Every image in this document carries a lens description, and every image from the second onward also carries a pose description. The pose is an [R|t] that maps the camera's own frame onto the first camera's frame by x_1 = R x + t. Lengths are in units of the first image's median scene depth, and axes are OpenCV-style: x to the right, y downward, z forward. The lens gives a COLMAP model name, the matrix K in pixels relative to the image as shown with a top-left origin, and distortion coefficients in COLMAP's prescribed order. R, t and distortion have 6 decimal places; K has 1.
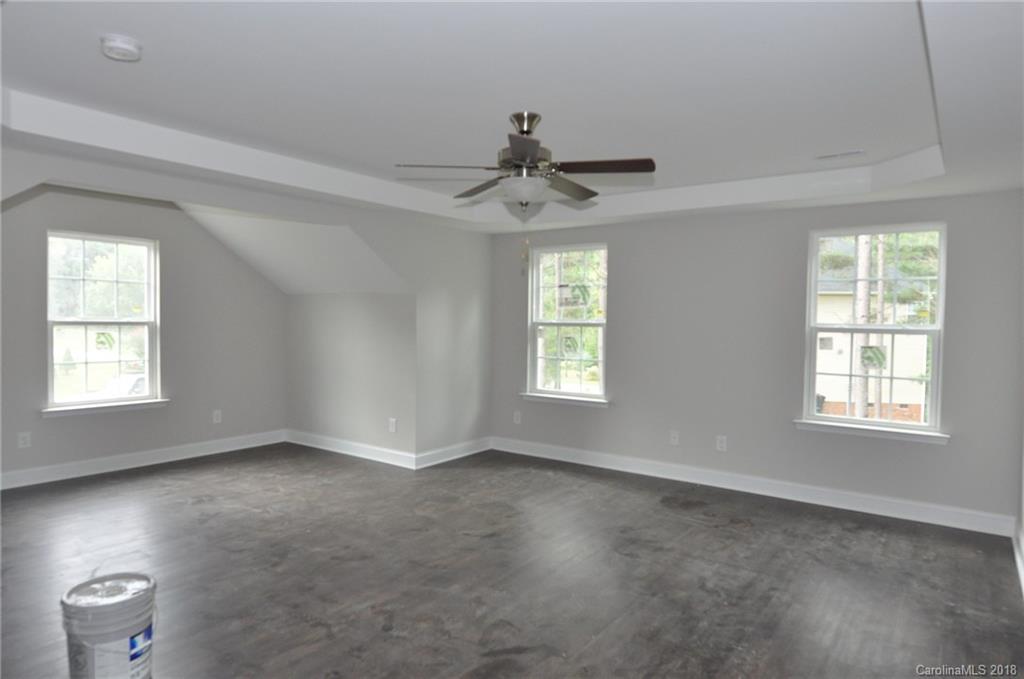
lens RADIAL K [[626.3, 0, 513.1], [0, 626.3, 336.4], [0, 0, 1]] dist [-0.011253, -0.005653]
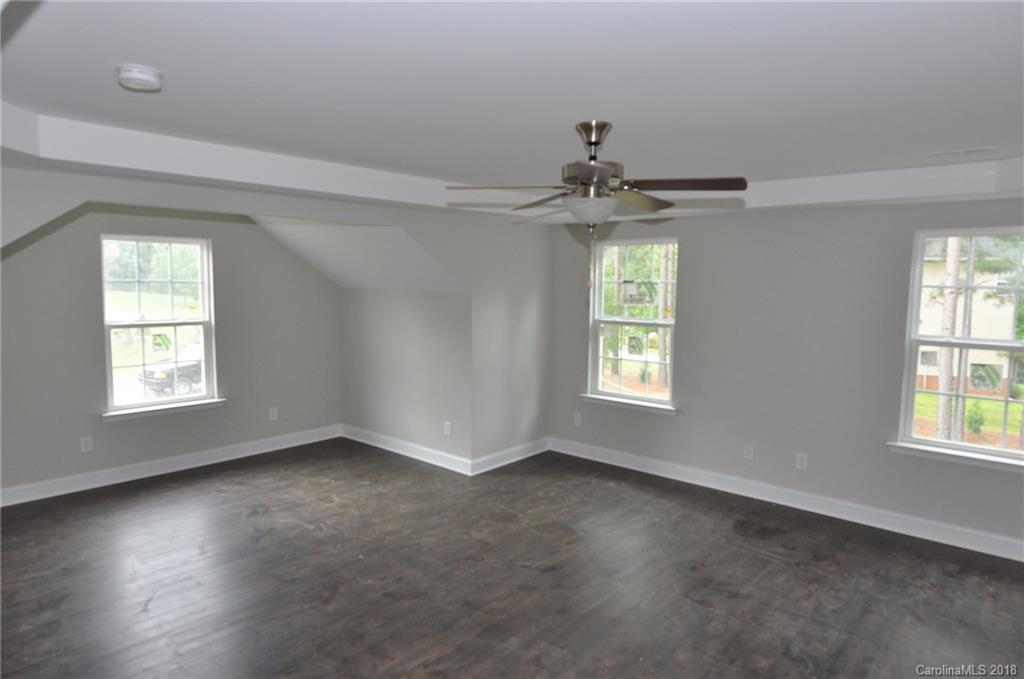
lens RADIAL K [[626.3, 0, 512.6], [0, 626.3, 335.0], [0, 0, 1]] dist [-0.011253, -0.005653]
pose [[0.995899, 0.007173, -0.090192, -0.008409], [-0.001677, 0.998145, 0.060863, -0.076832], [0.090461, -0.060463, 0.994063, 0.071434]]
